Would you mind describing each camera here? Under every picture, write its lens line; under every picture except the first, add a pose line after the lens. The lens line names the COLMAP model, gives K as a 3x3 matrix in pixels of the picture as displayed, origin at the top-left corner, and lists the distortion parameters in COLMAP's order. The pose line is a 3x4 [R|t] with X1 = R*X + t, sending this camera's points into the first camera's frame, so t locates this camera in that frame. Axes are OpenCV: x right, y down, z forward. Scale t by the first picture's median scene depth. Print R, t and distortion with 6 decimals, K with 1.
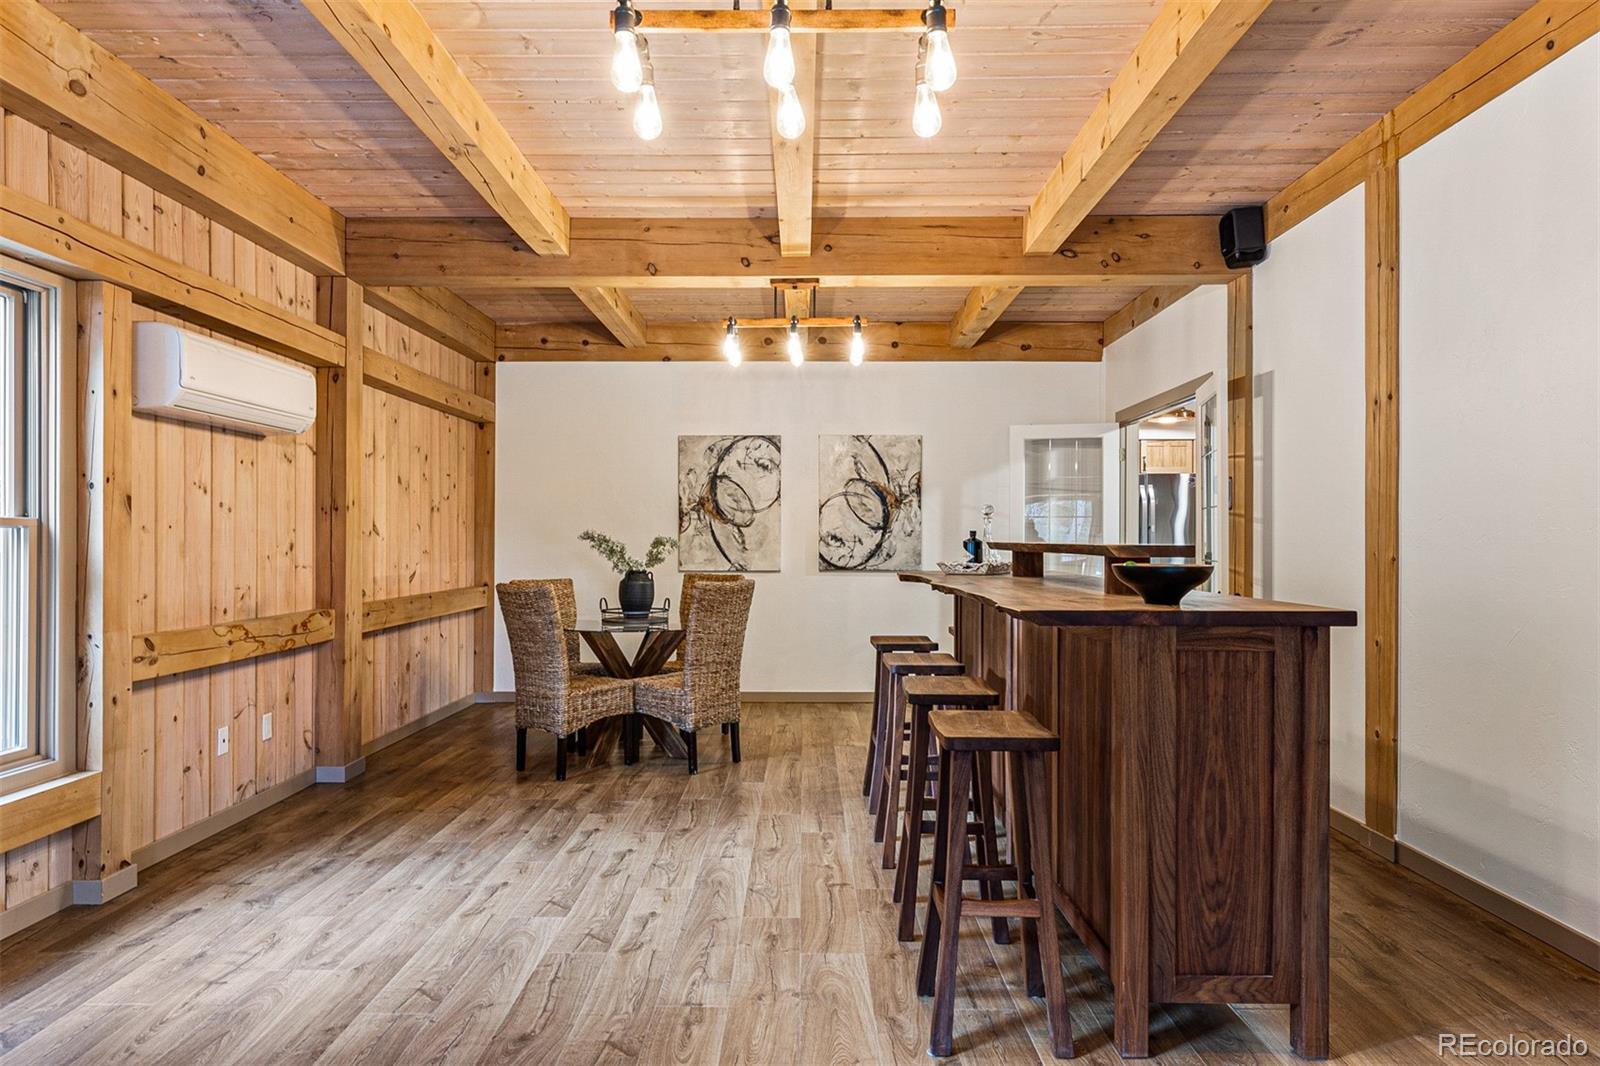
lens RADIAL K [[947.6, 0, 800.0], [0, 947.6, 533.0], [0, 0, 1]] dist [-0.002024, -0.000735]
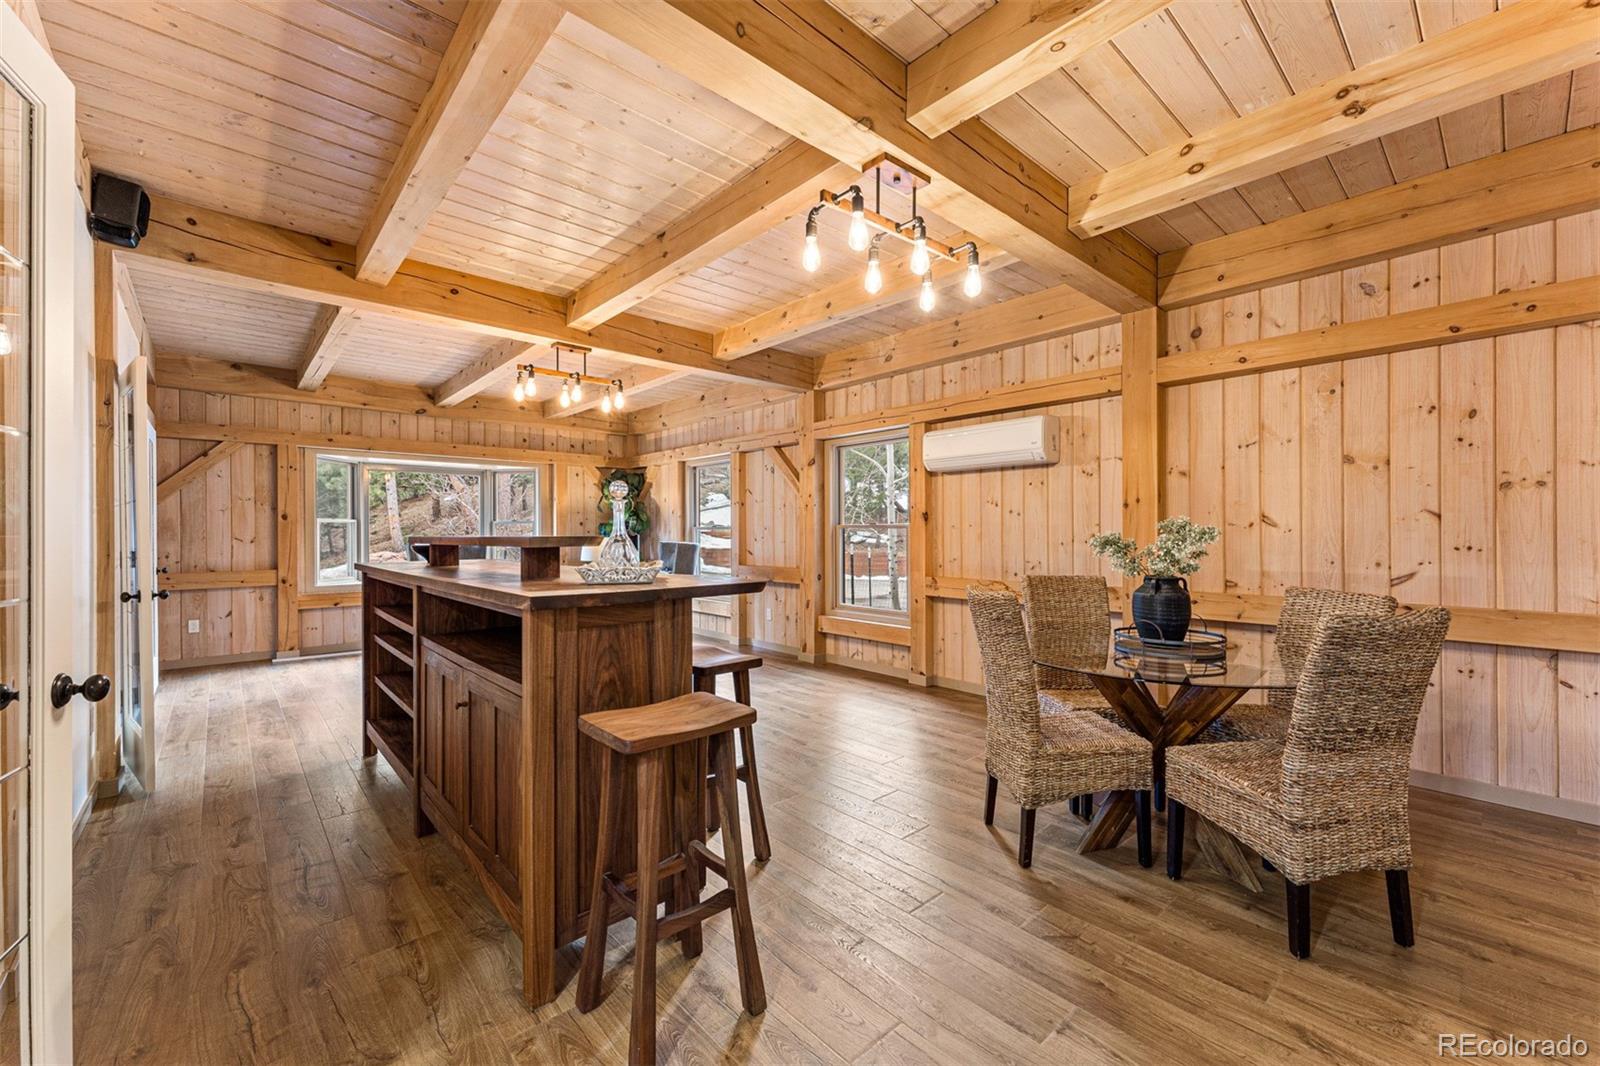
lens RADIAL K [[653.1, 0, 800.0], [0, 653.1, 533.0], [0, 0, 1]] dist [0.000665, 0.000190]
pose [[-0.738436, 0.001833, -0.674321, 0.486266], [0.006571, 0.999968, -0.004477, 0.011802], [0.674291, -0.007737, -0.738425, 1.676381]]
